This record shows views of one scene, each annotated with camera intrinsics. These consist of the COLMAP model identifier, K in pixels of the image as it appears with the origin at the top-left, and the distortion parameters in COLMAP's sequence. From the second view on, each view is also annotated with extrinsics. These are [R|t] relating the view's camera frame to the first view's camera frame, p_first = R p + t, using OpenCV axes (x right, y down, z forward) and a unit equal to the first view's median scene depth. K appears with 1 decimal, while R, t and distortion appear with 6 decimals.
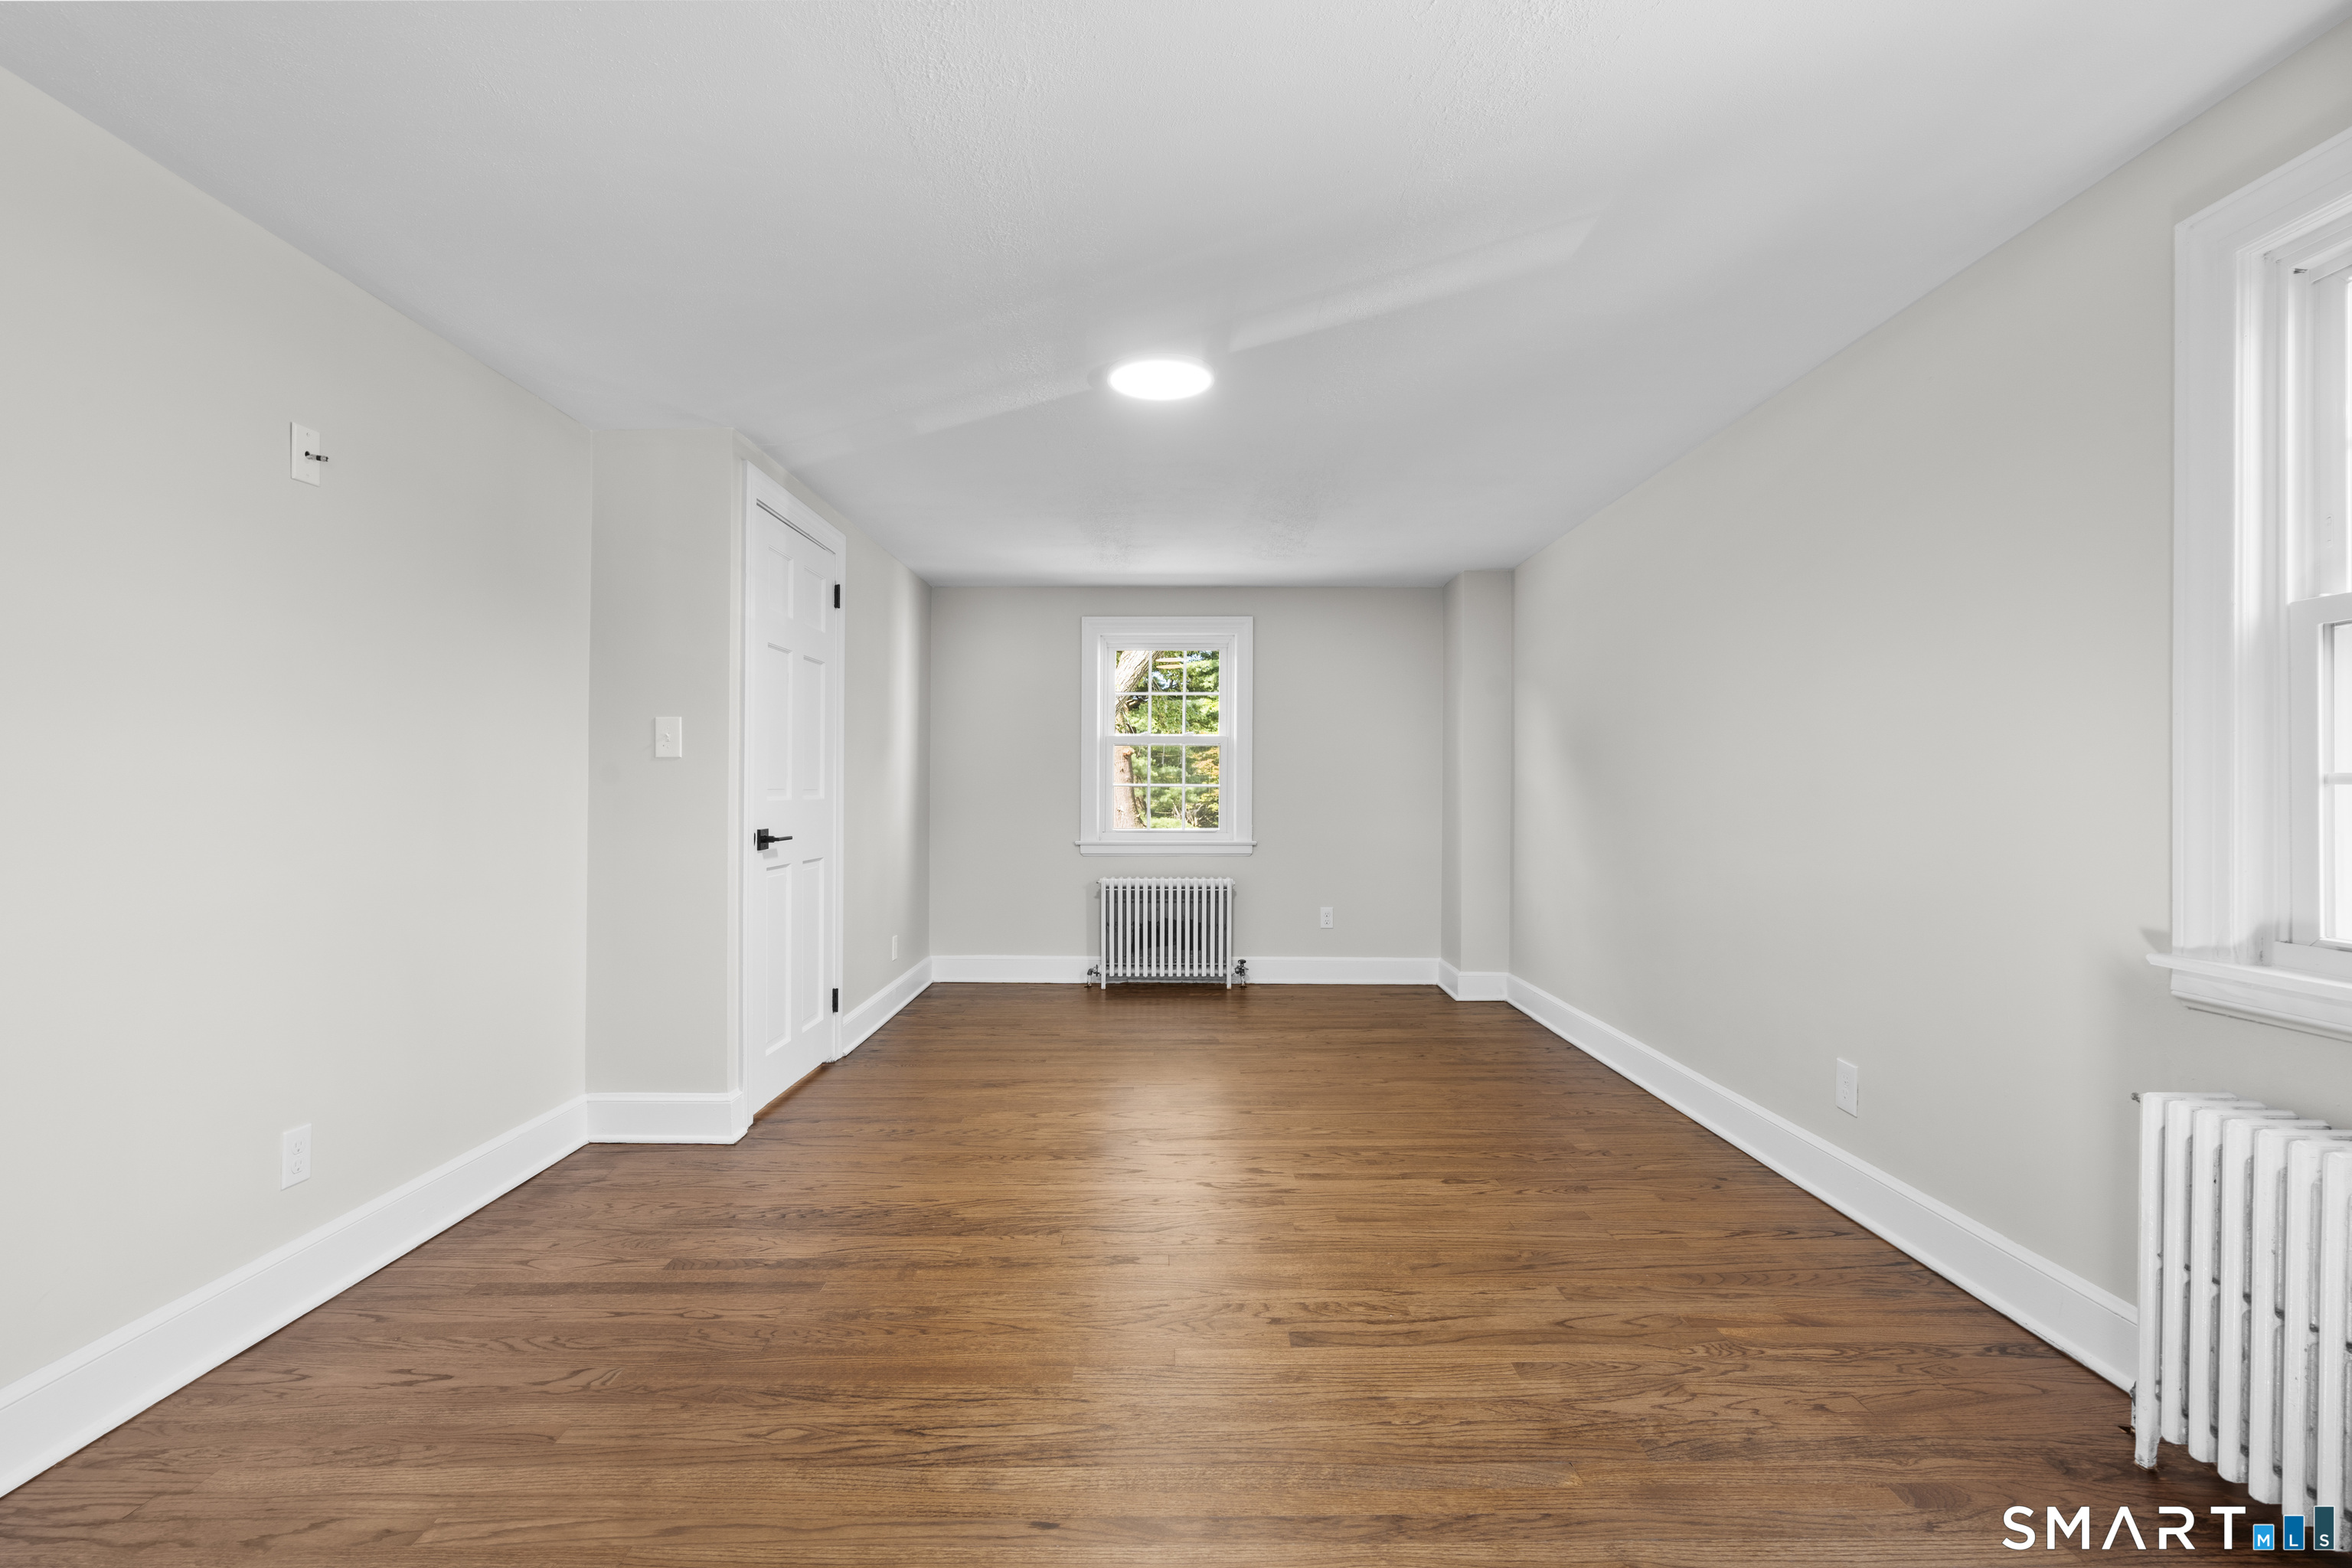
lens RADIAL K [[1062.2, 0, 1179.8], [0, 1062.2, 777.4], [0, 0, 1]] dist [-0.003079, 0.001490]
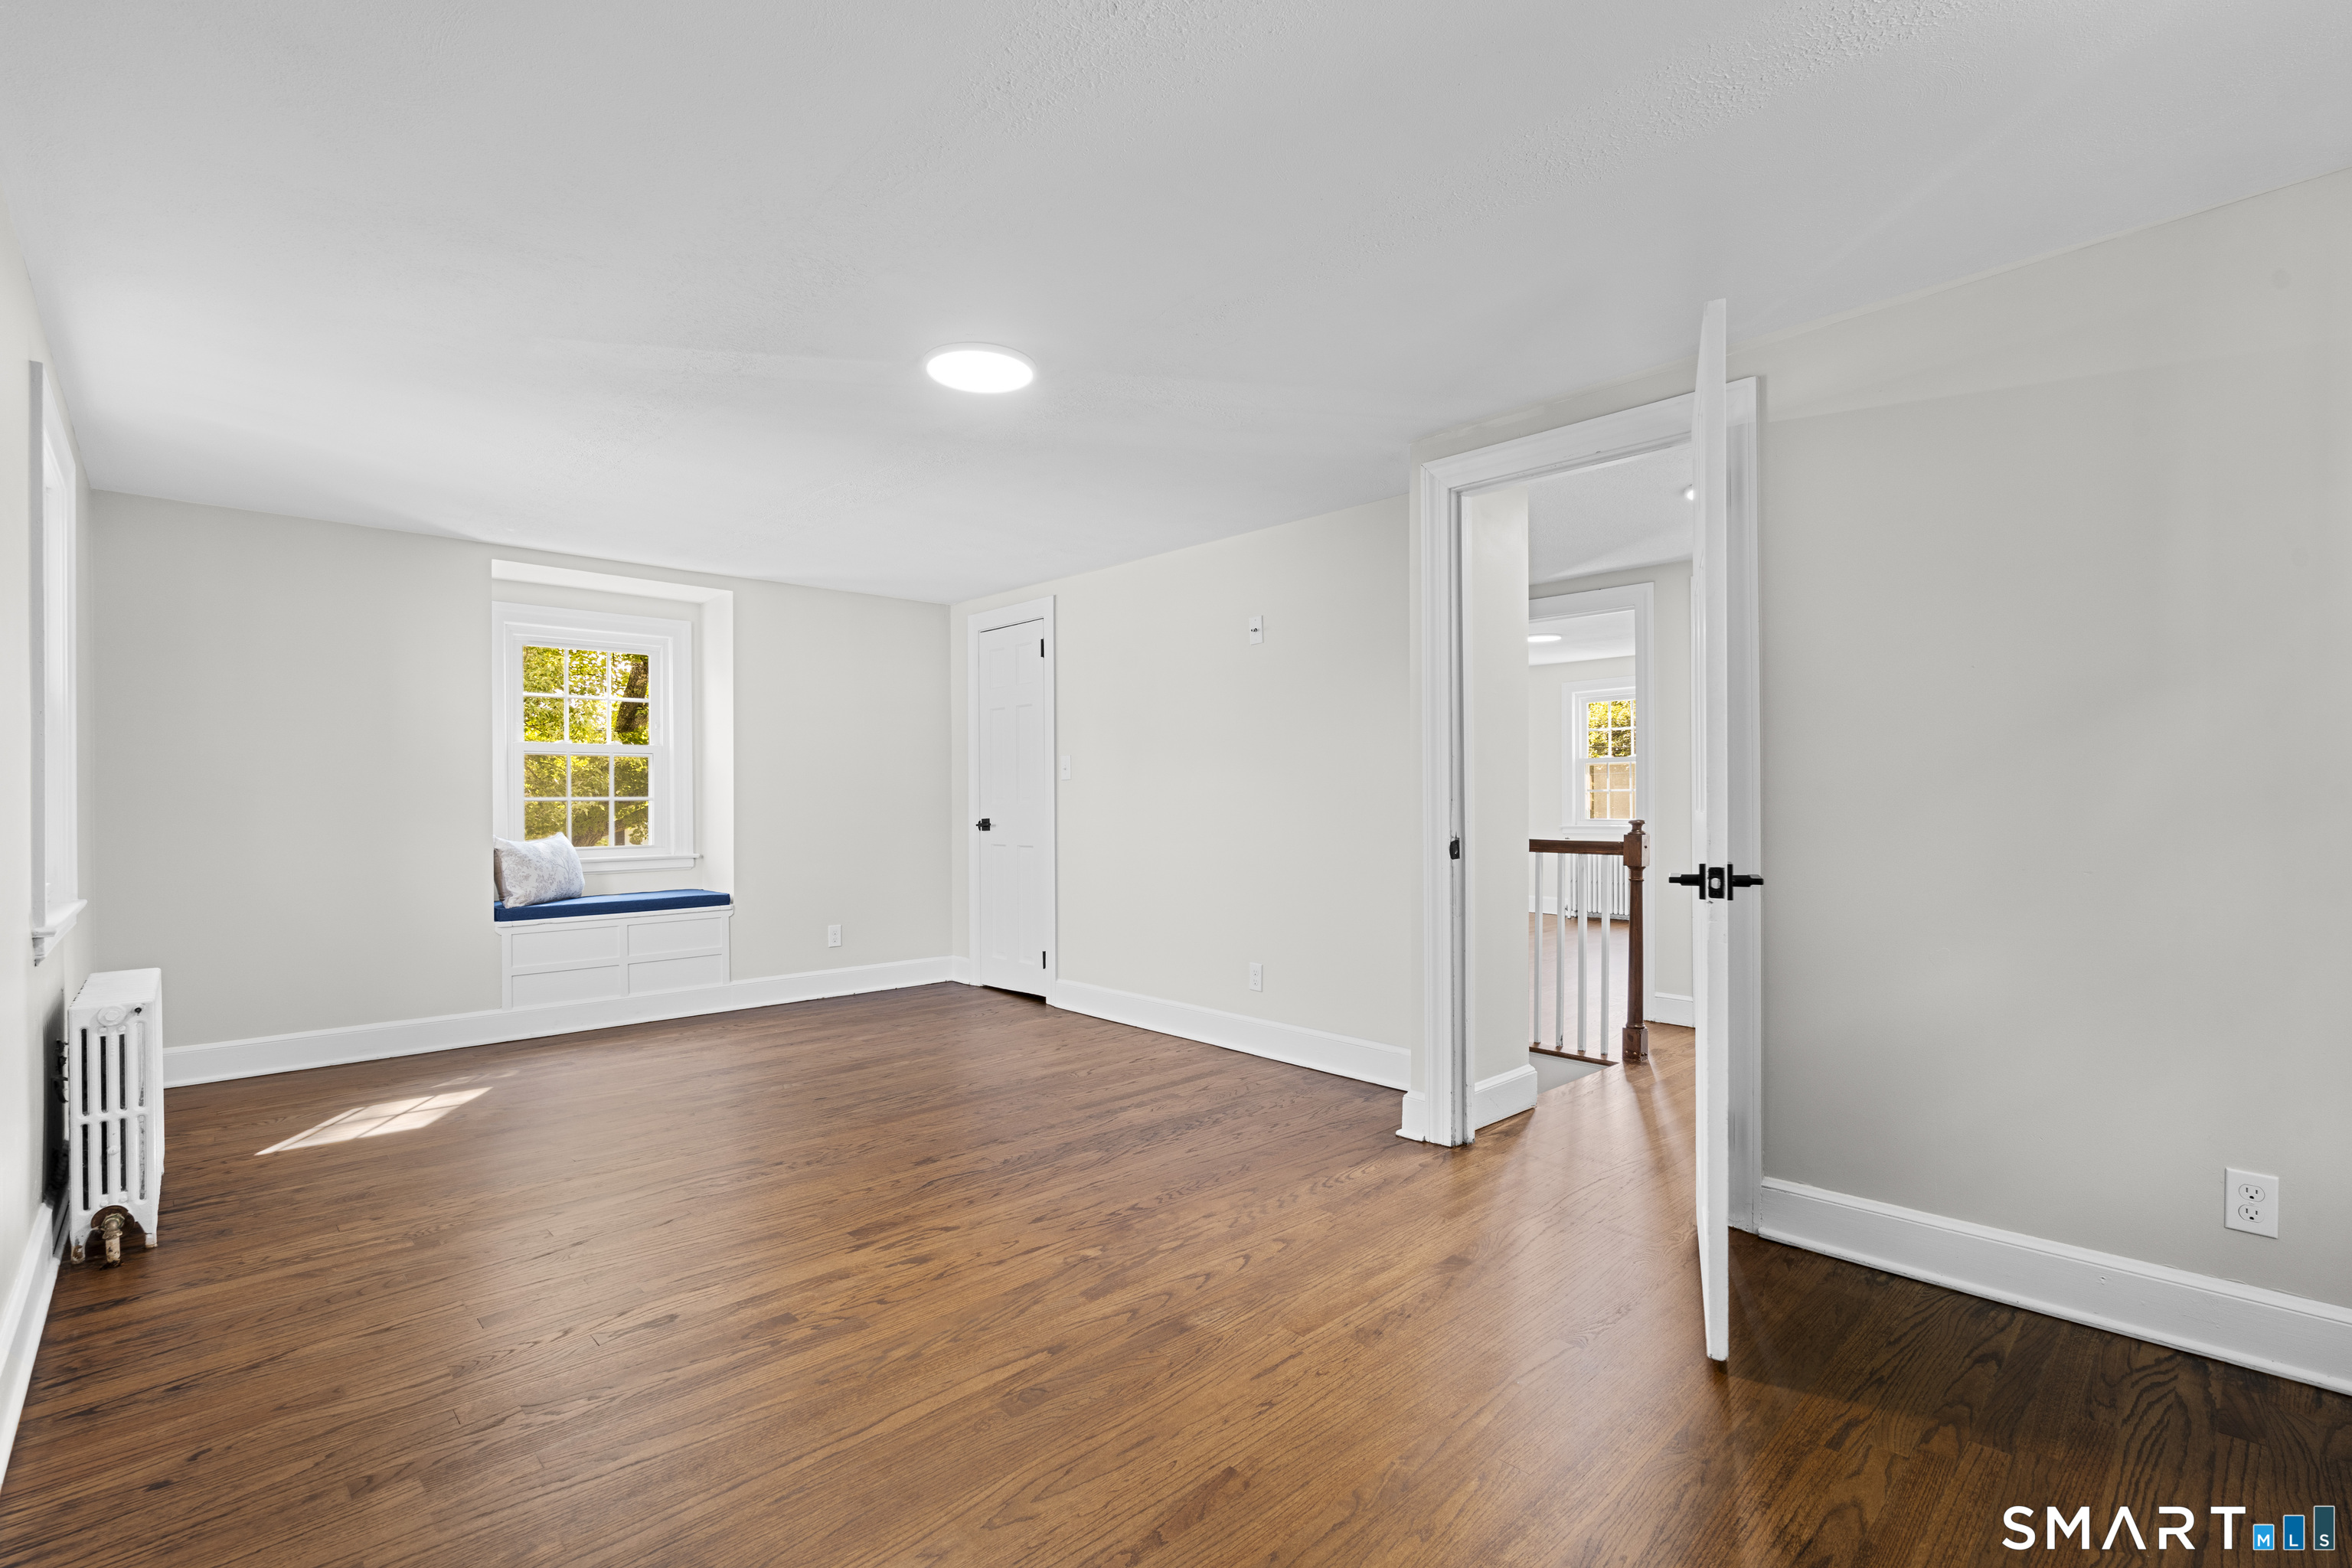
lens RADIAL K [[1086.2, 0, 1219.3], [0, 1086.2, 799.3], [0, 0, 1]] dist [-0.002810, -0.000083]
pose [[-0.720319, 0.001133, -0.693642, 0.564489], [0.010439, 0.999903, -0.009208, 0.022108], [0.693564, -0.013874, -0.720261, 2.044607]]
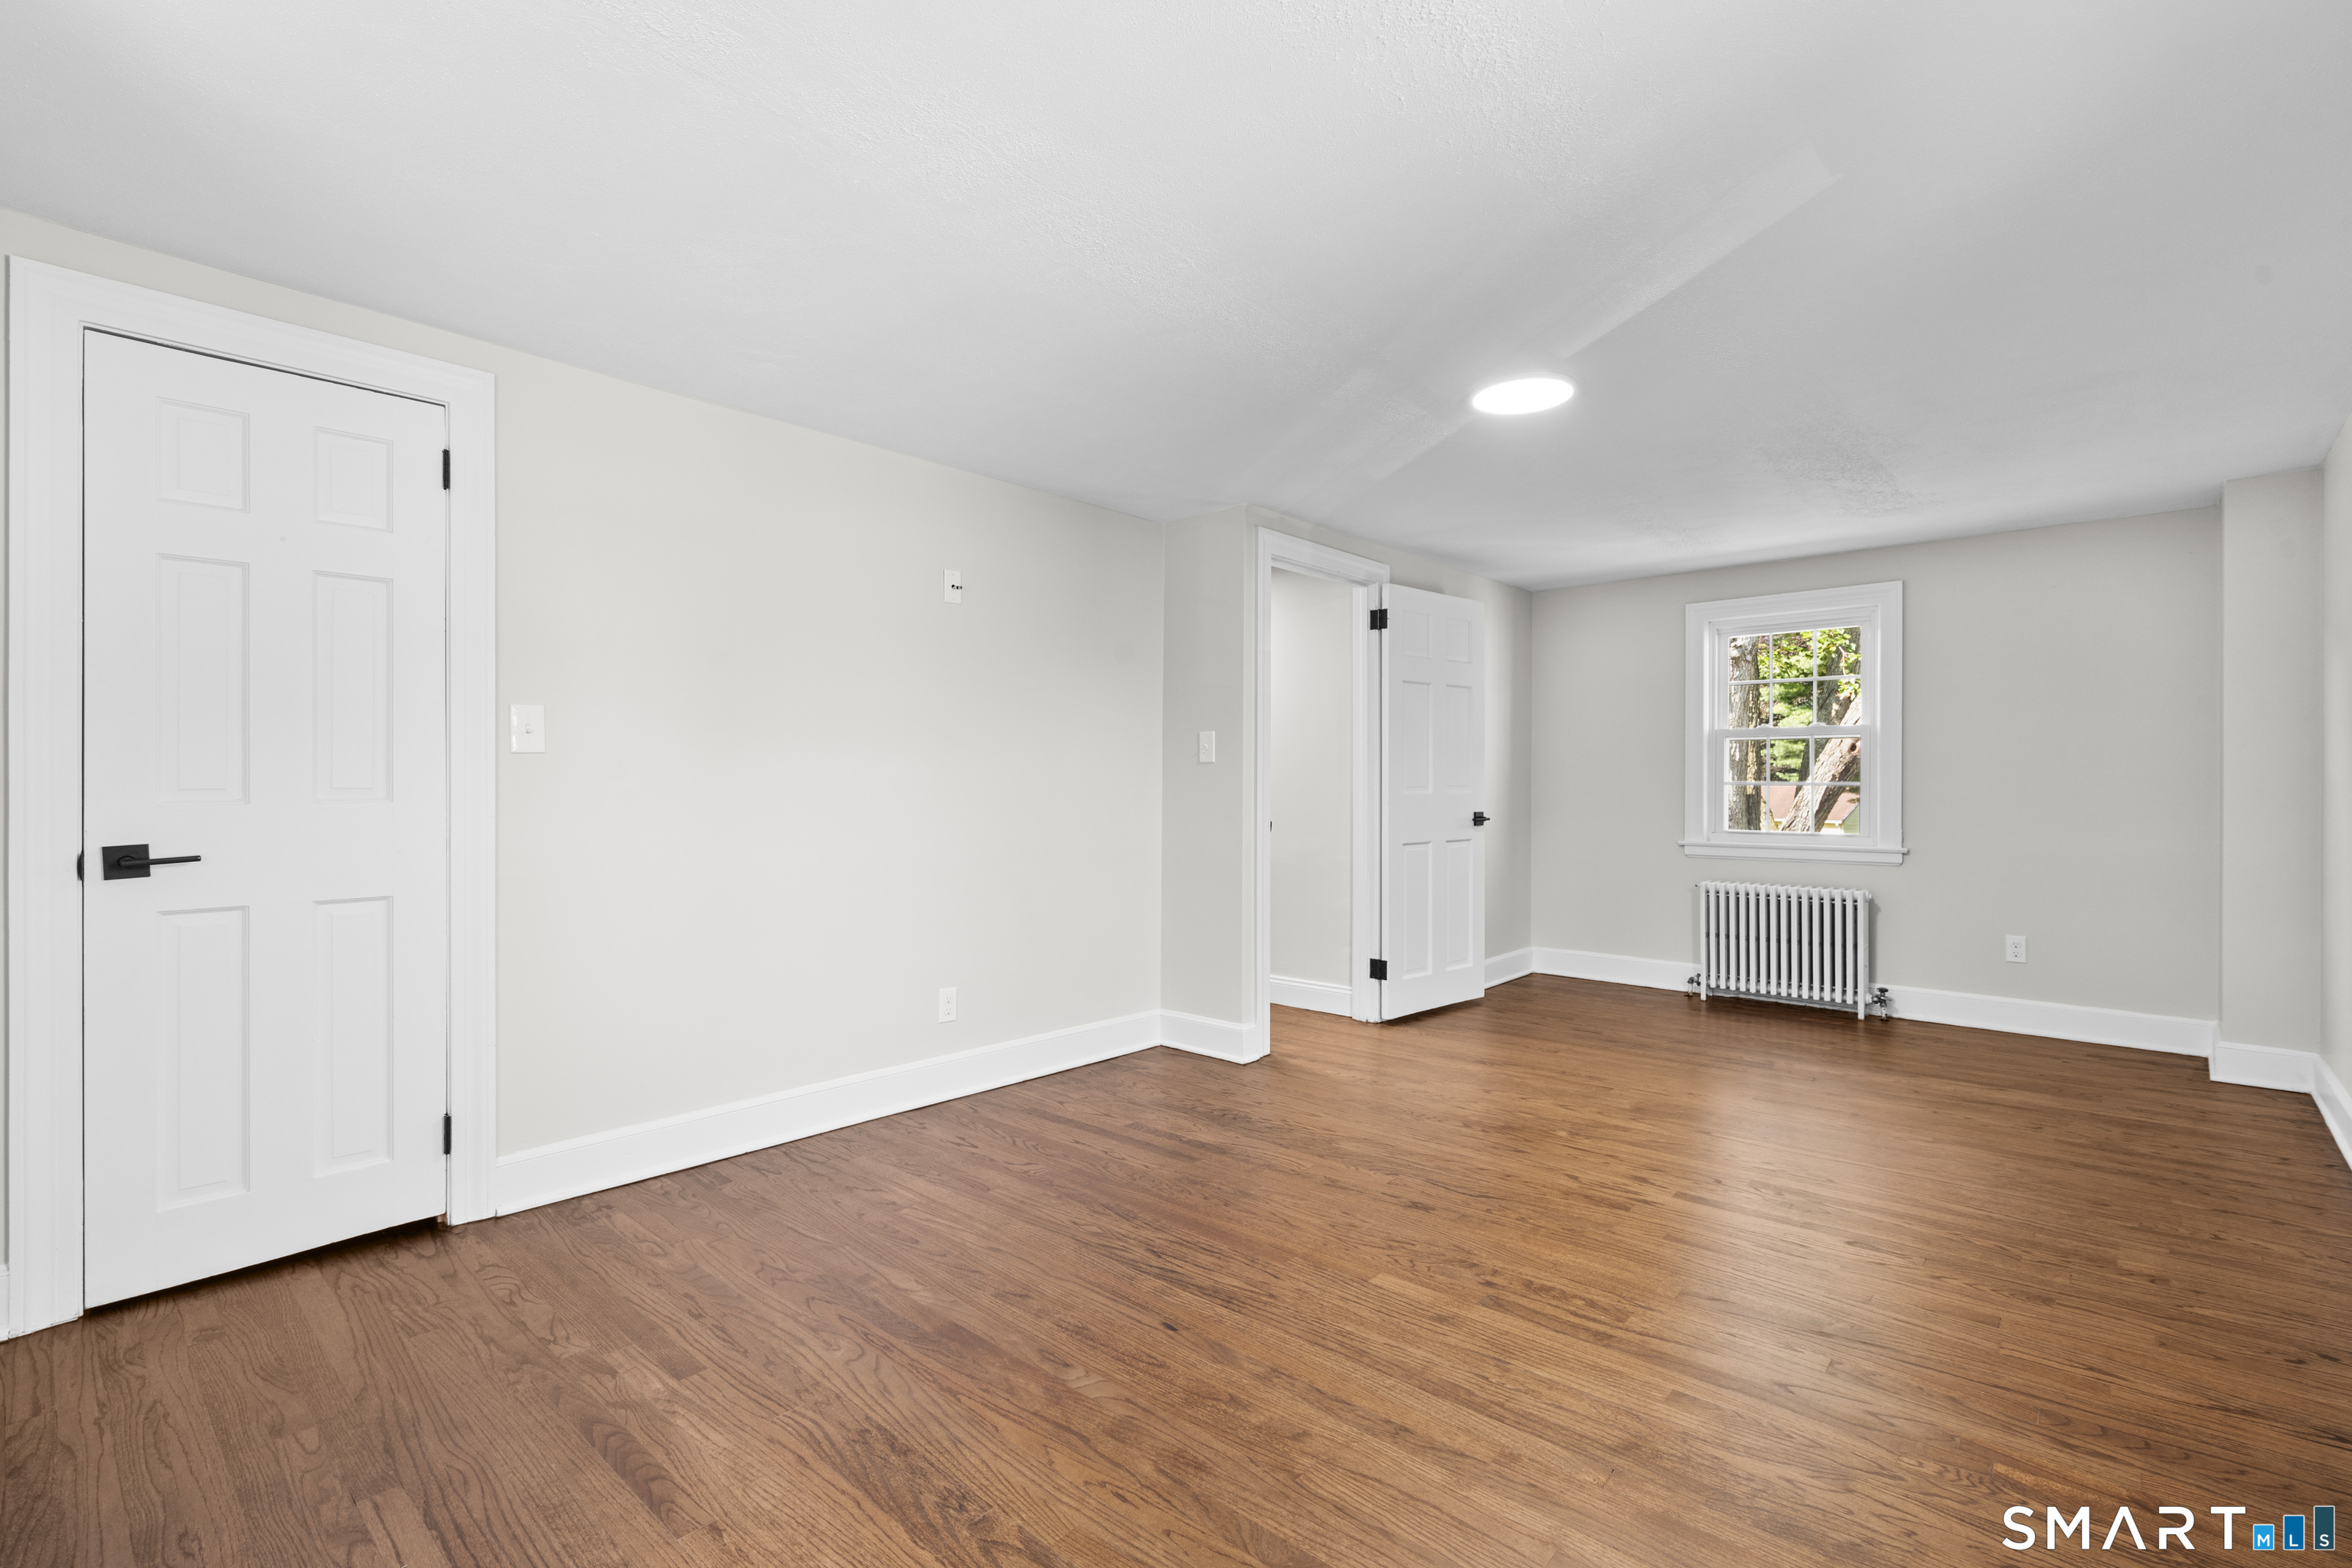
lens RADIAL K [[1062.2, 0, 1179.8], [0, 1062.2, 777.4], [0, 0, 1]] dist [-0.003079, 0.001490]
pose [[0.742314, -0.006296, -0.670023, 0.472889], [0.008961, 0.999960, 0.000532, -0.003225], [0.669993, -0.006399, 0.742340, -0.002932]]
